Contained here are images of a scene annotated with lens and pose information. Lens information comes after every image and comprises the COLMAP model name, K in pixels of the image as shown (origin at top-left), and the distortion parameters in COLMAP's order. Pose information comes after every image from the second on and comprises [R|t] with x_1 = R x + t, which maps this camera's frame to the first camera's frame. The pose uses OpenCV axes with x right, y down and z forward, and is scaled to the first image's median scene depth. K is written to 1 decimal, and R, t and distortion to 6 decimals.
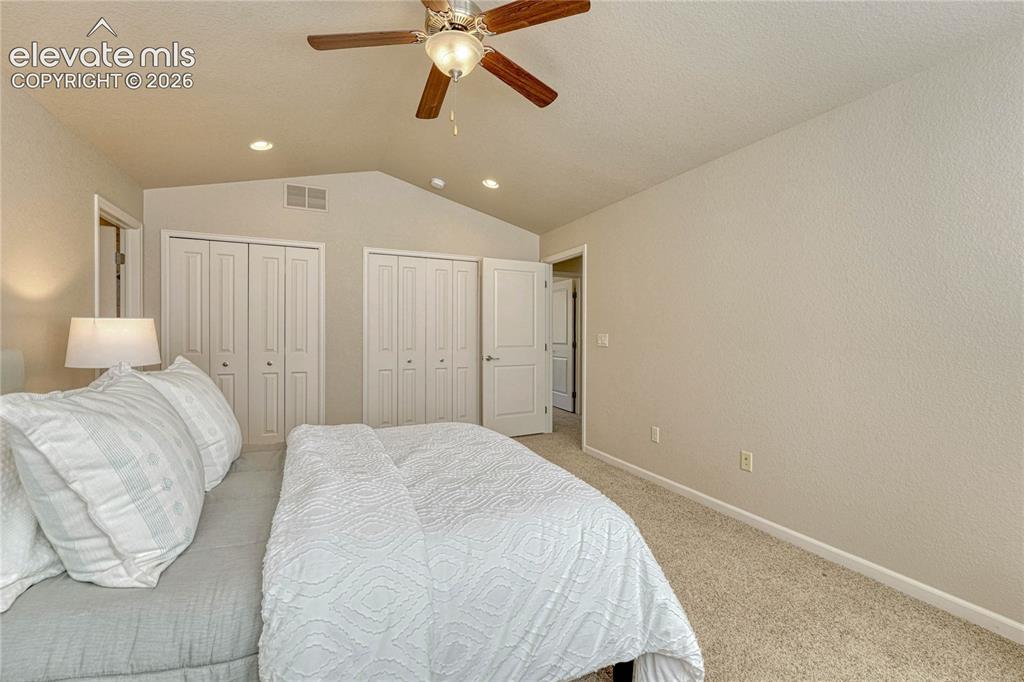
lens RADIAL K [[426.6, 0, 506.5], [0, 426.6, 340.8], [0, 0, 1]] dist [-0.007943, 0.000403]
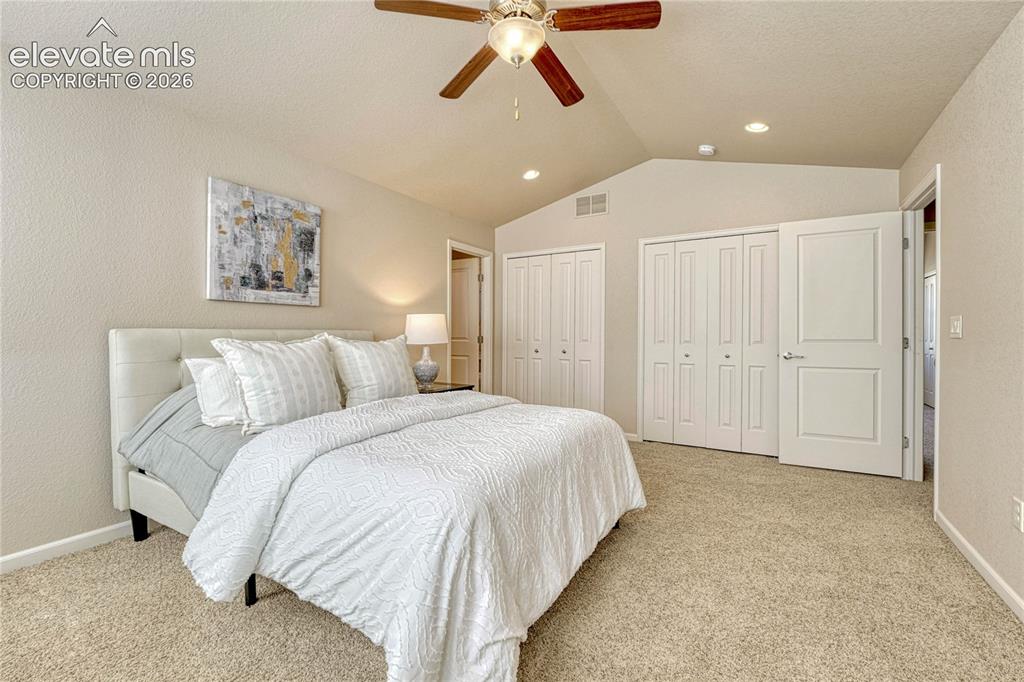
lens RADIAL K [[426.6, 0, 511.5], [0, 426.6, 337.8], [0, 0, 1]] dist [-0.007943, 0.000403]
pose [[0.564427, 0.003481, -0.825476, 0.345878], [-0.013800, 0.999891, -0.005219, 0.023008], [0.825368, 0.014337, 0.564414, 0.200476]]
